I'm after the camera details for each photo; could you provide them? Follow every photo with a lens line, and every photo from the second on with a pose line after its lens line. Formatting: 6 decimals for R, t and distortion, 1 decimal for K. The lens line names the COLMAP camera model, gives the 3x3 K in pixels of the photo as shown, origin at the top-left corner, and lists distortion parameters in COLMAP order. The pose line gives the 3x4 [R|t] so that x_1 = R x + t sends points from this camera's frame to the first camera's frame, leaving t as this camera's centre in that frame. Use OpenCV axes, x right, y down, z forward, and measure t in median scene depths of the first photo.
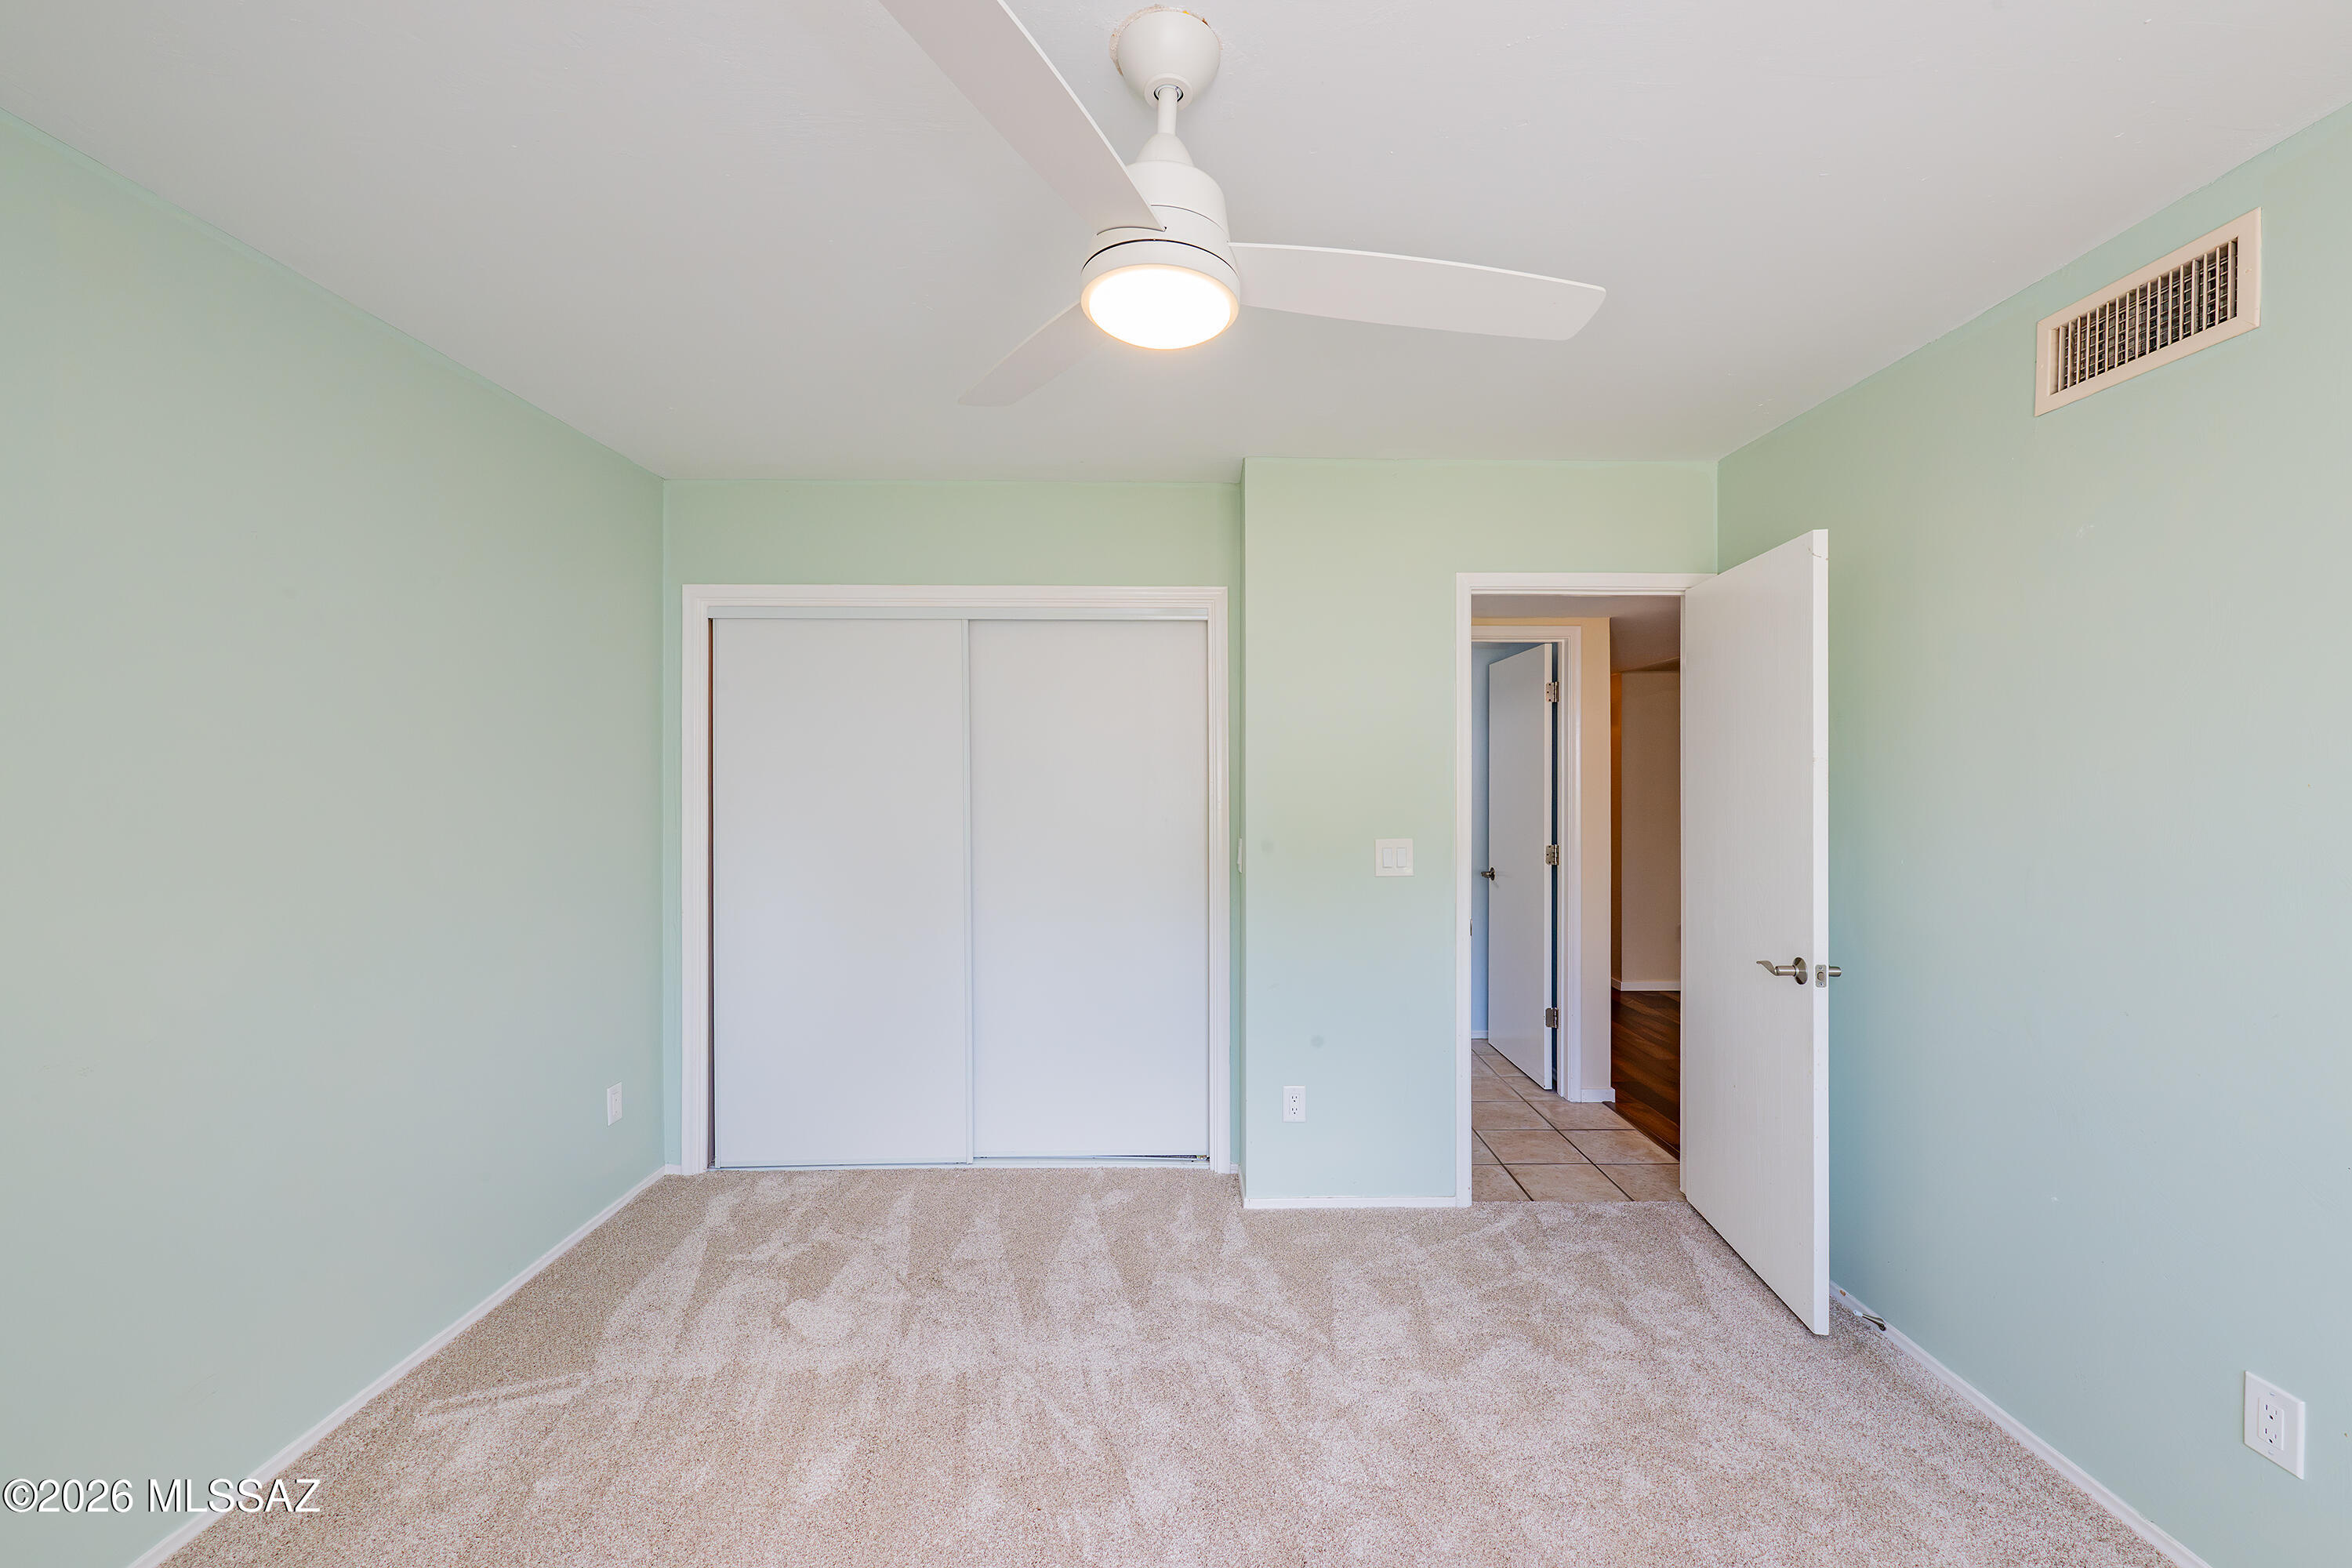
lens RADIAL K [[928.9, 0, 1179.5], [0, 928.9, 781.3], [0, 0, 1]] dist [-0.001678, -0.000104]
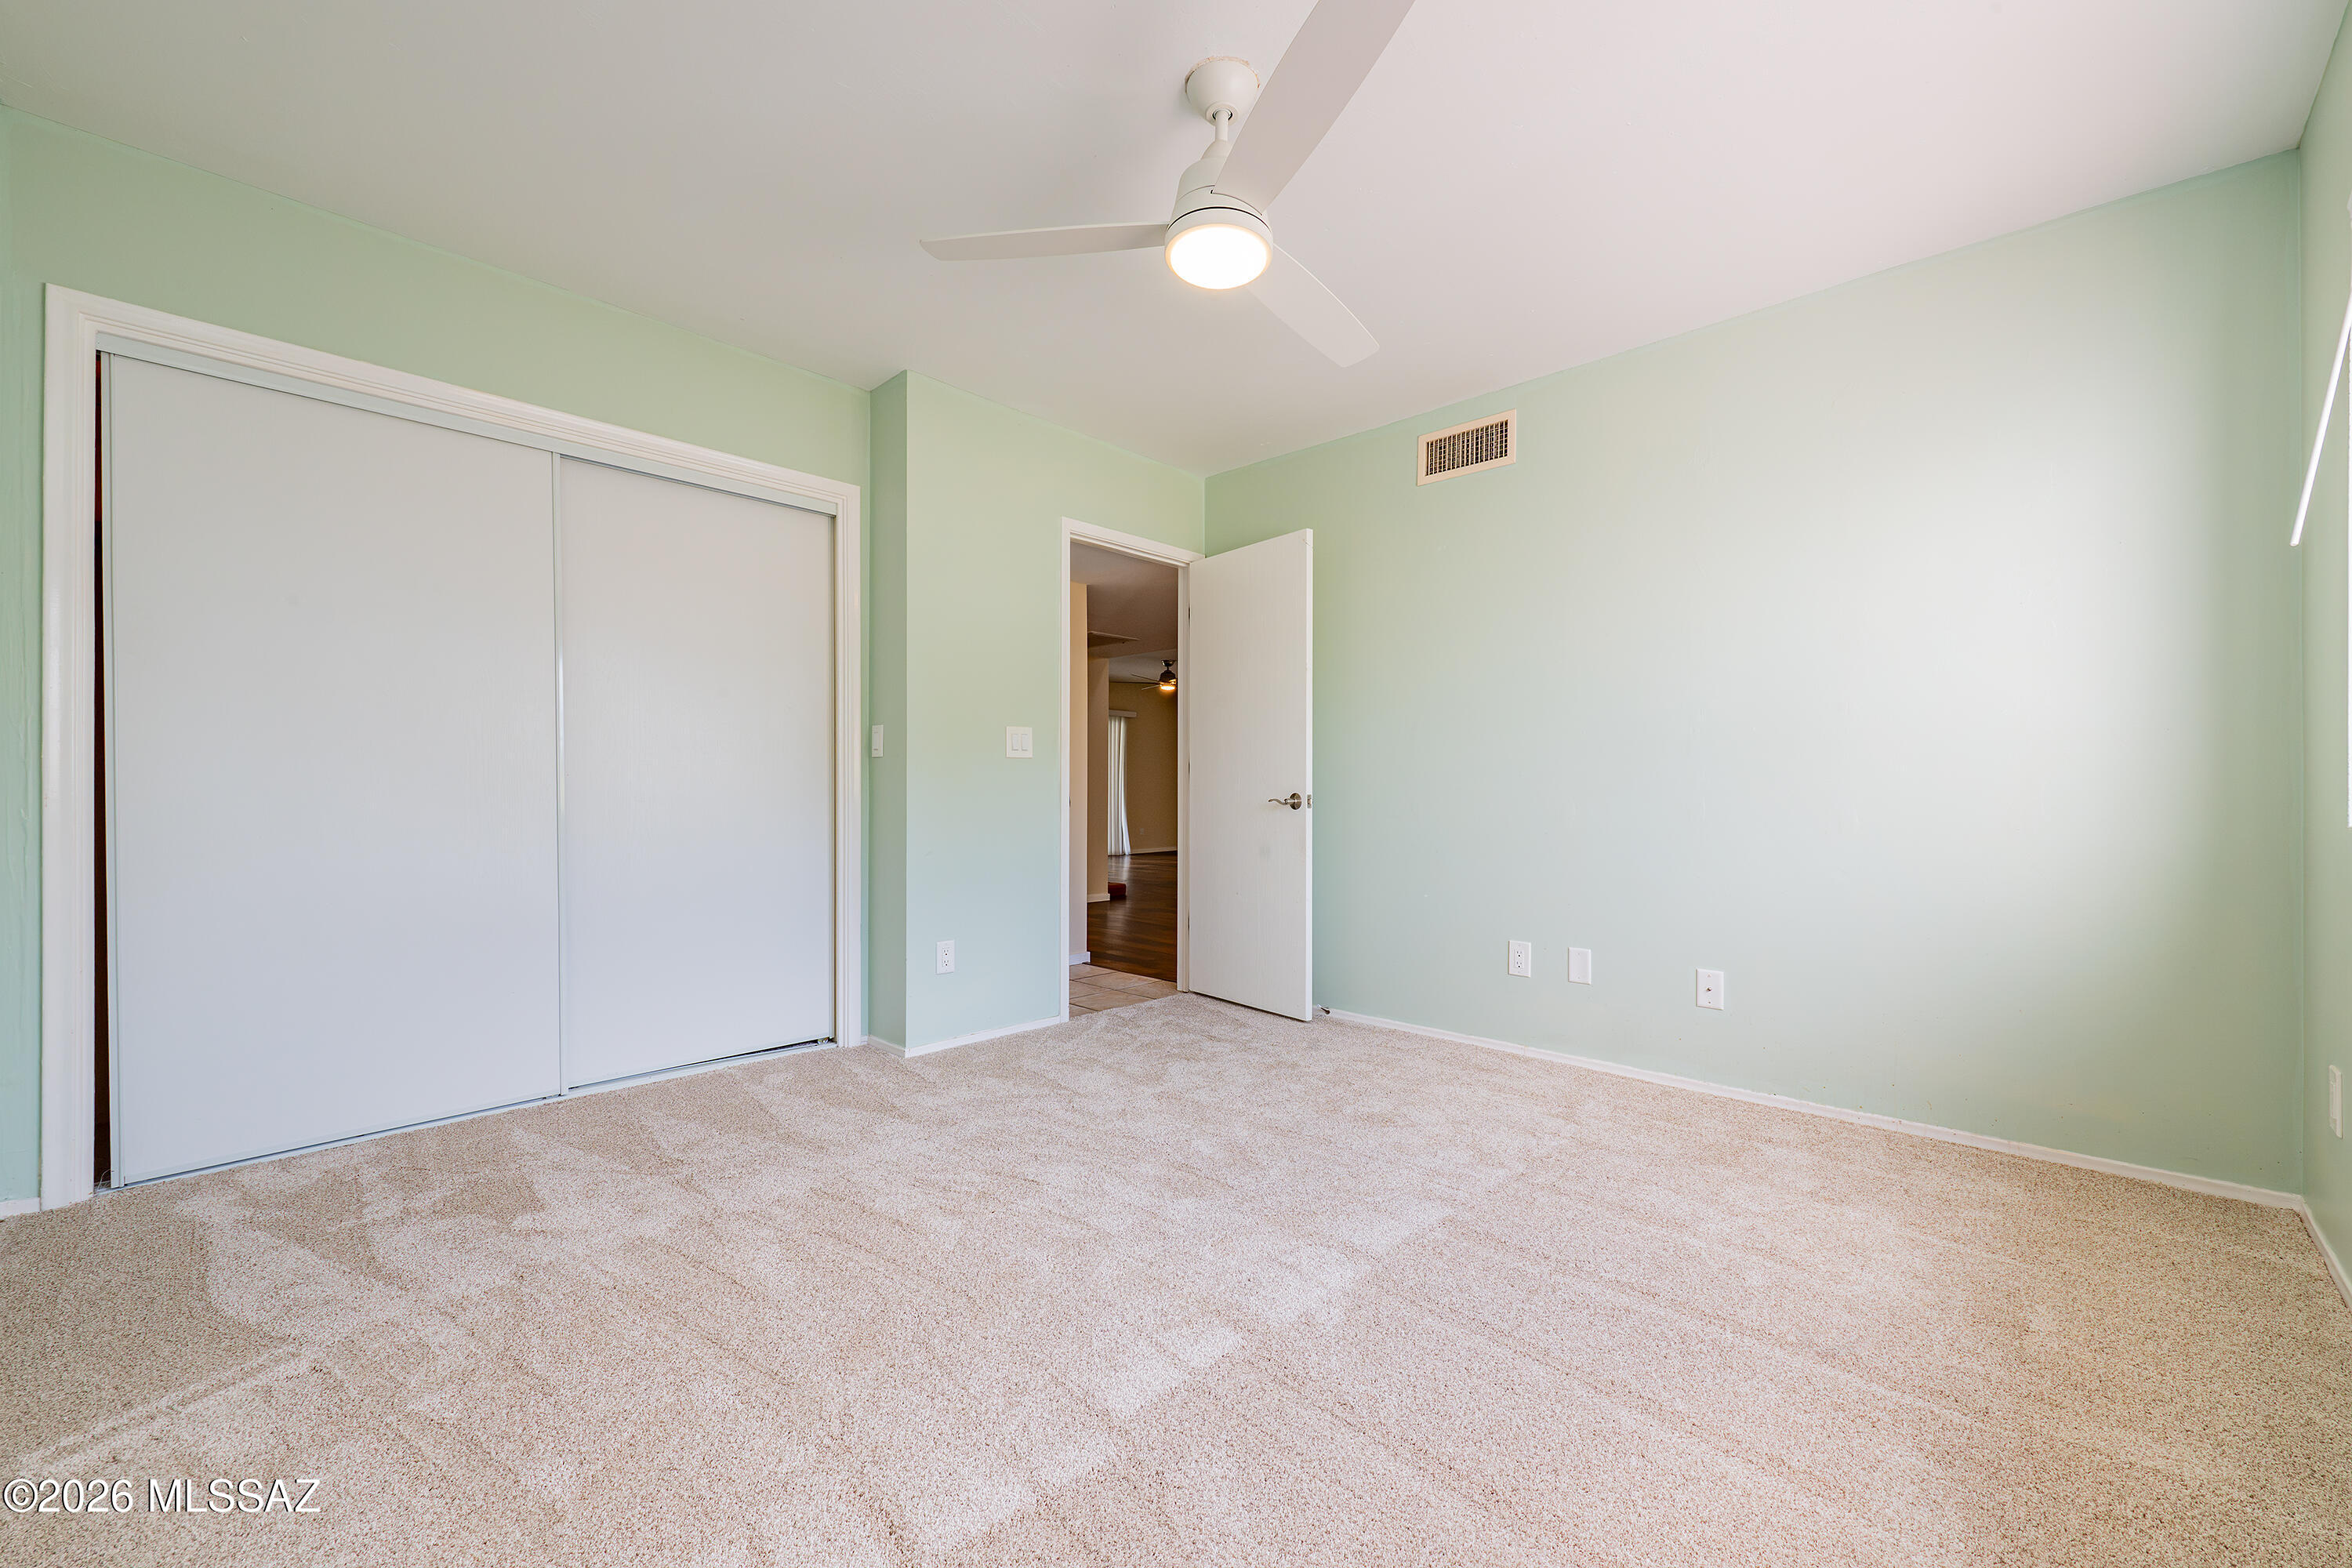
lens RADIAL K [[928.9, 0, 1181.7], [0, 928.9, 791.6], [0, 0, 1]] dist [-0.001678, -0.000104]
pose [[0.705787, 0.003369, 0.708416, -0.570811], [-0.003561, 0.999993, -0.001209, 0.176816], [-0.708415, -0.001669, 0.705794, 0.001199]]
